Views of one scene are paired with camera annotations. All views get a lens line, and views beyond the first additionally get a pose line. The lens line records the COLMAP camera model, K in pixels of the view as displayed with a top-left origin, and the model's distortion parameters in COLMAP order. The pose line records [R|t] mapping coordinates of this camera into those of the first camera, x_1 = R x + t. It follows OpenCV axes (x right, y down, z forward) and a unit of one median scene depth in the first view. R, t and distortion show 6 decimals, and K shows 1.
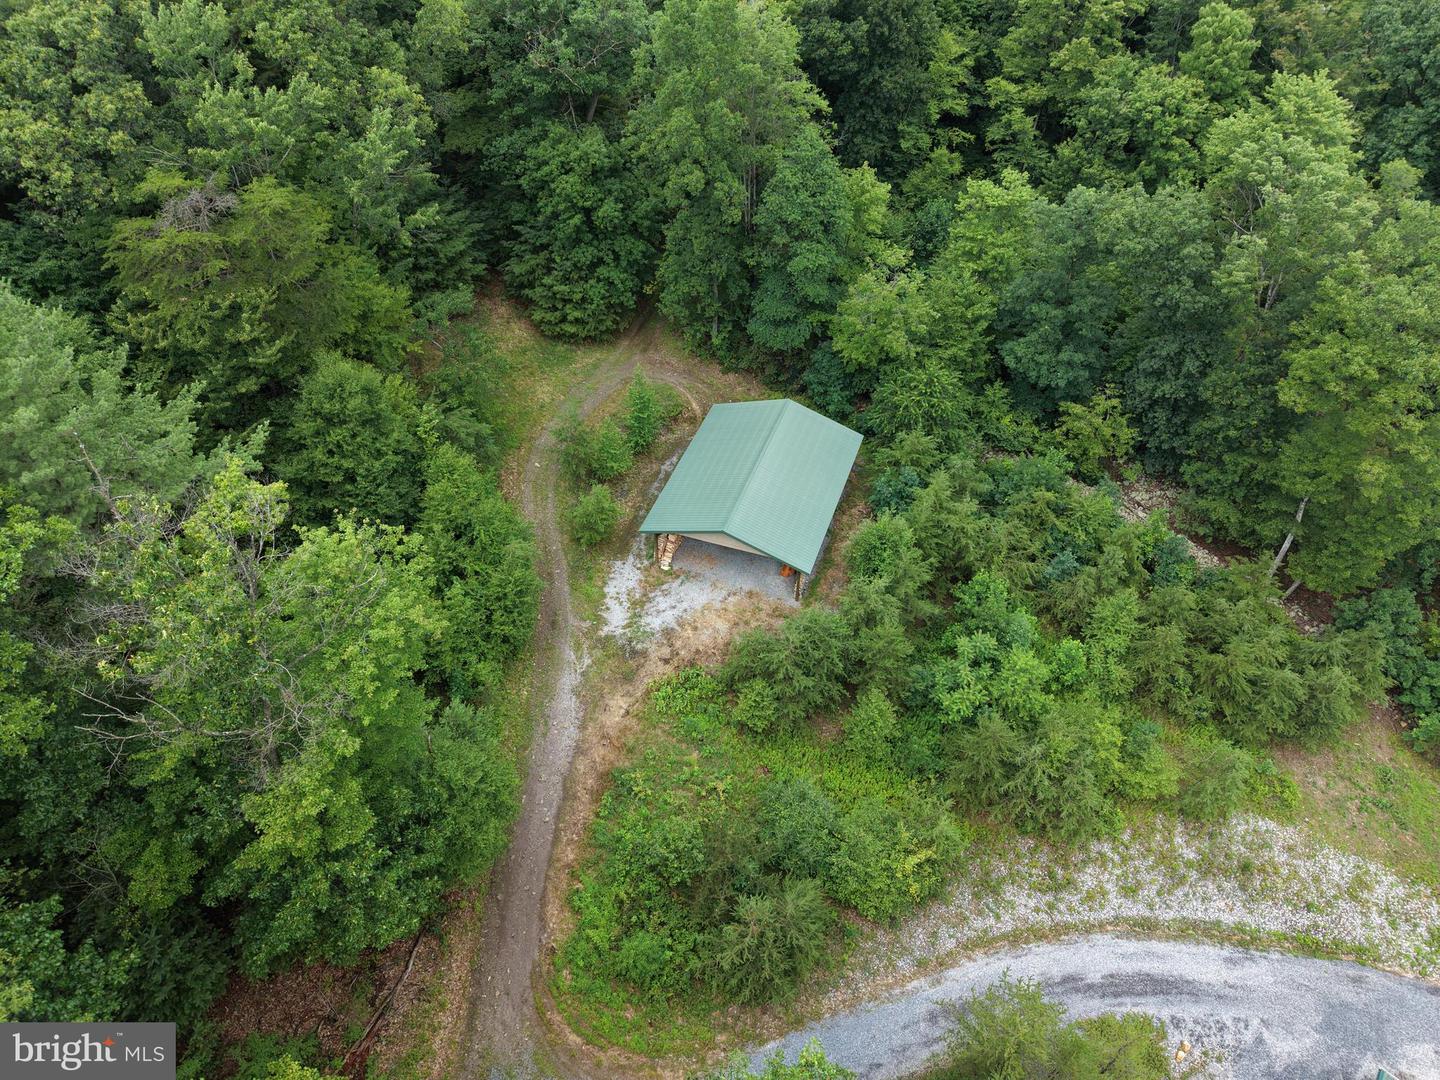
lens RADIAL K [[961.6, 0, 724.2], [0, 961.6, 539.2], [0, 0, 1]] dist [0.026750, -0.025351]
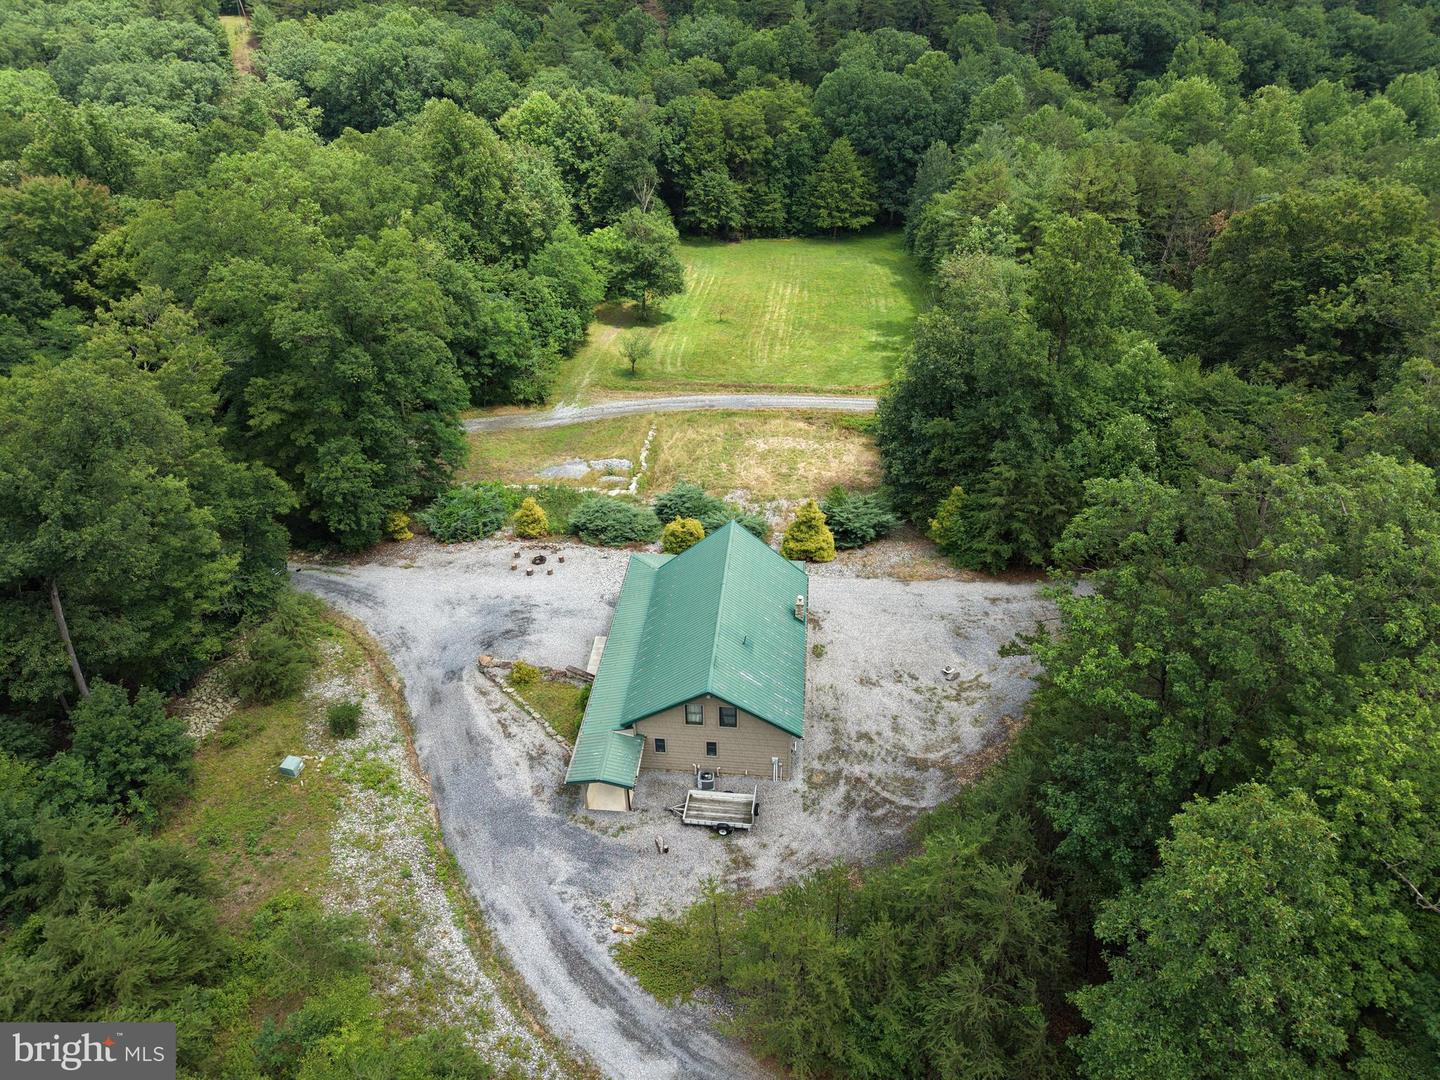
lens RADIAL K [[961.6, 0, 726.7], [0, 961.6, 538.1], [0, 0, 1]] dist [0.026750, -0.025351]
pose [[-0.601176, -0.465910, 0.649242, -0.045455], [0.566643, 0.324337, 0.757443, -0.269449], [-0.563474, 0.823246, 0.069021, 0.490003]]
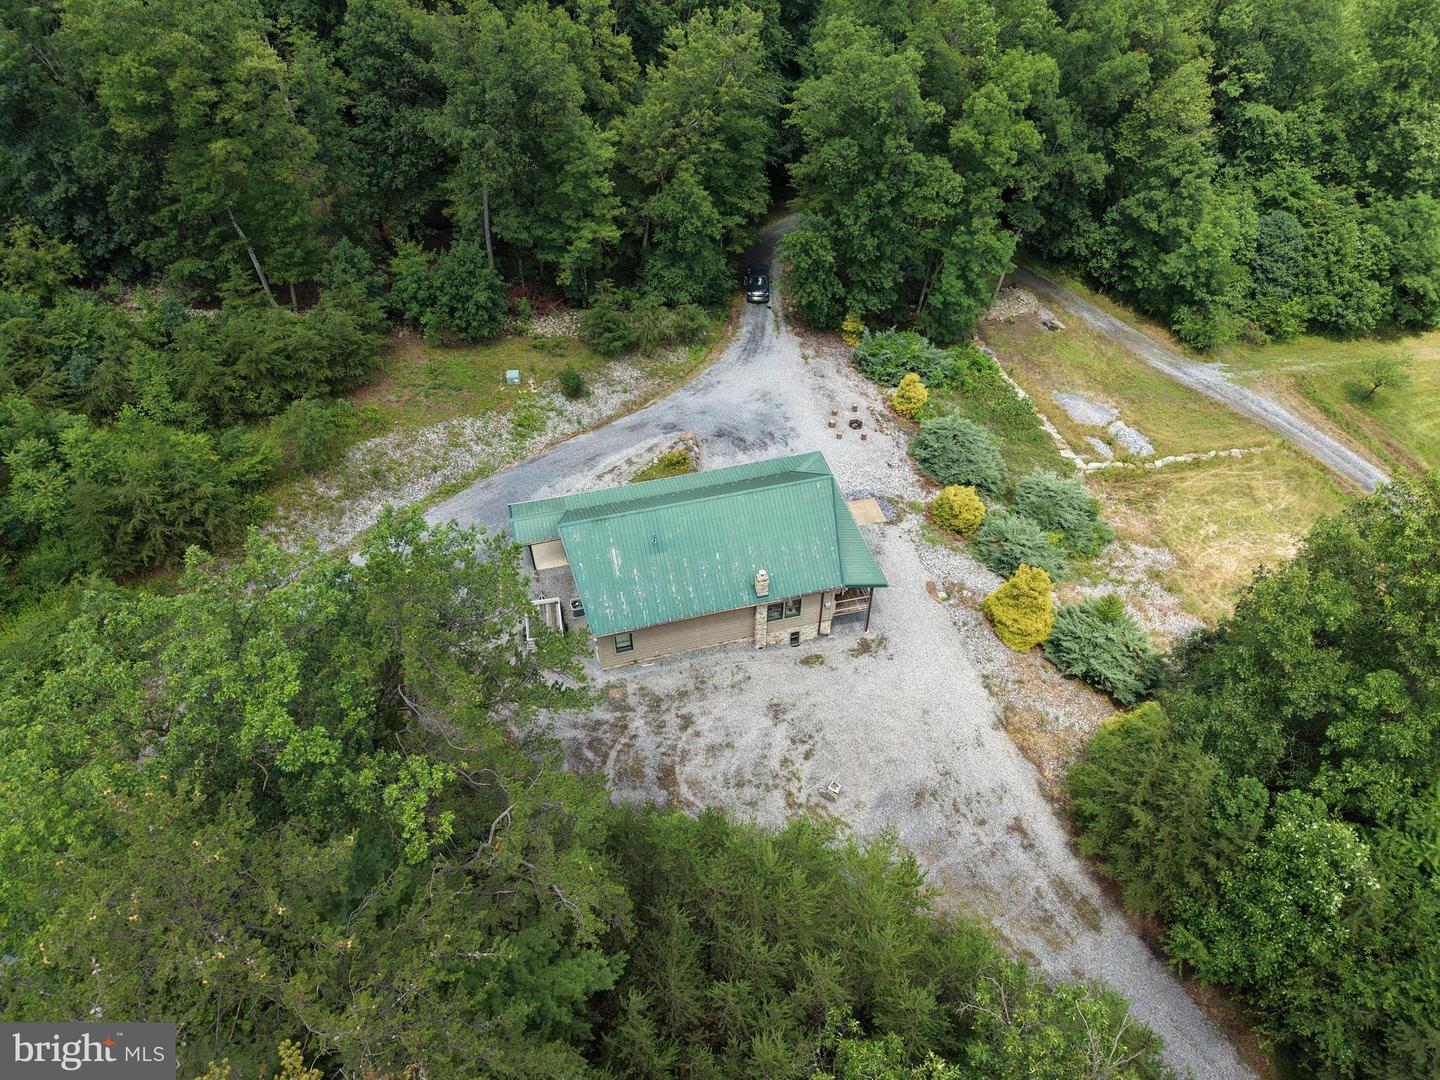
lens RADIAL K [[961.6, 0, 716.2], [0, 961.6, 535.5], [0, 0, 1]] dist [0.026750, -0.025351]
pose [[0.554361, -0.597200, 0.579686, 0.022795], [0.593645, 0.771897, 0.227508, 0.381835], [-0.583326, 0.218006, 0.782435, -0.191641]]
